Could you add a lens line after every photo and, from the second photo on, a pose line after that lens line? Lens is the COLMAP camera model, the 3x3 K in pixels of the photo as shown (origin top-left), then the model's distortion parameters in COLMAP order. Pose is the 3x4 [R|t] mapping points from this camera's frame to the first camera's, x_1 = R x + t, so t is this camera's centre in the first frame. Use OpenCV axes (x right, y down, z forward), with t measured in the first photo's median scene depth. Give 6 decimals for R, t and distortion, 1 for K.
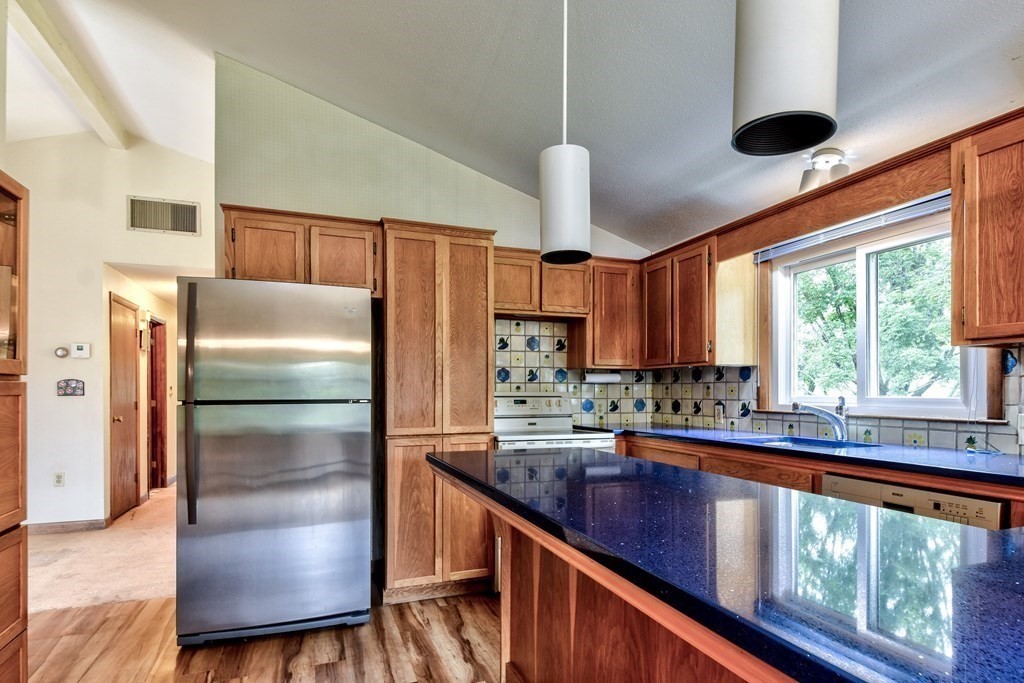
lens RADIAL K [[537.8, 0, 498.6], [0, 537.8, 391.5], [0, 0, 1]] dist [-0.001997, -0.000866]
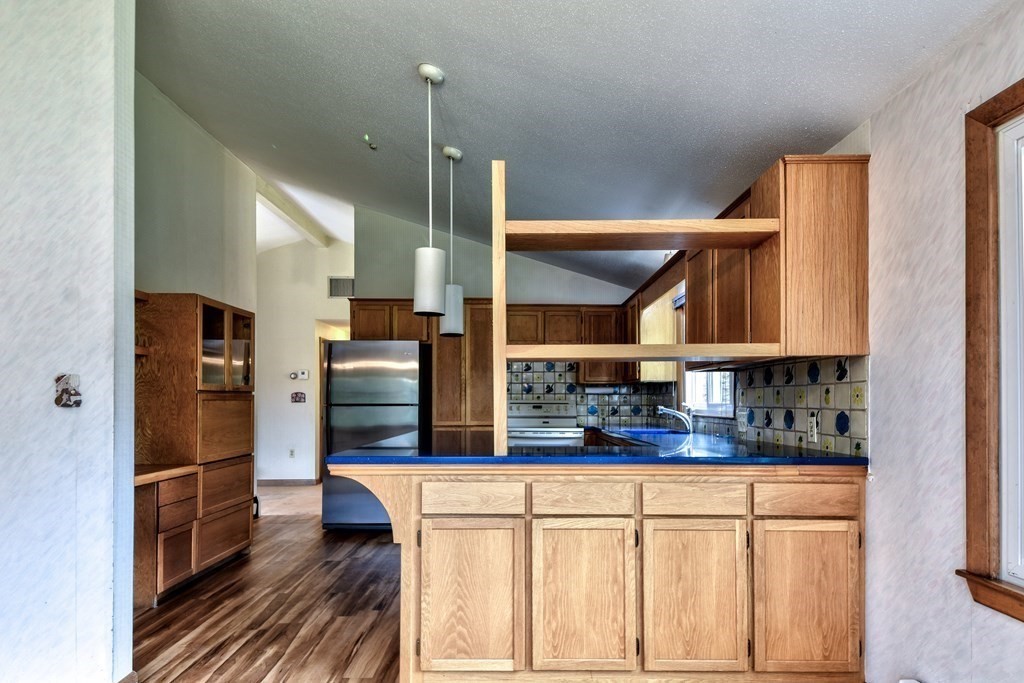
lens RADIAL K [[537.8, 0, 498.6], [0, 537.8, 391.5], [0, 0, 1]] dist [-0.001997, -0.000866]
pose [[0.932021, -0.004240, -0.362380, 0.436247], [-0.002375, 0.999839, -0.017805, 0.003287], [0.362397, 0.017456, 0.931860, -0.364902]]
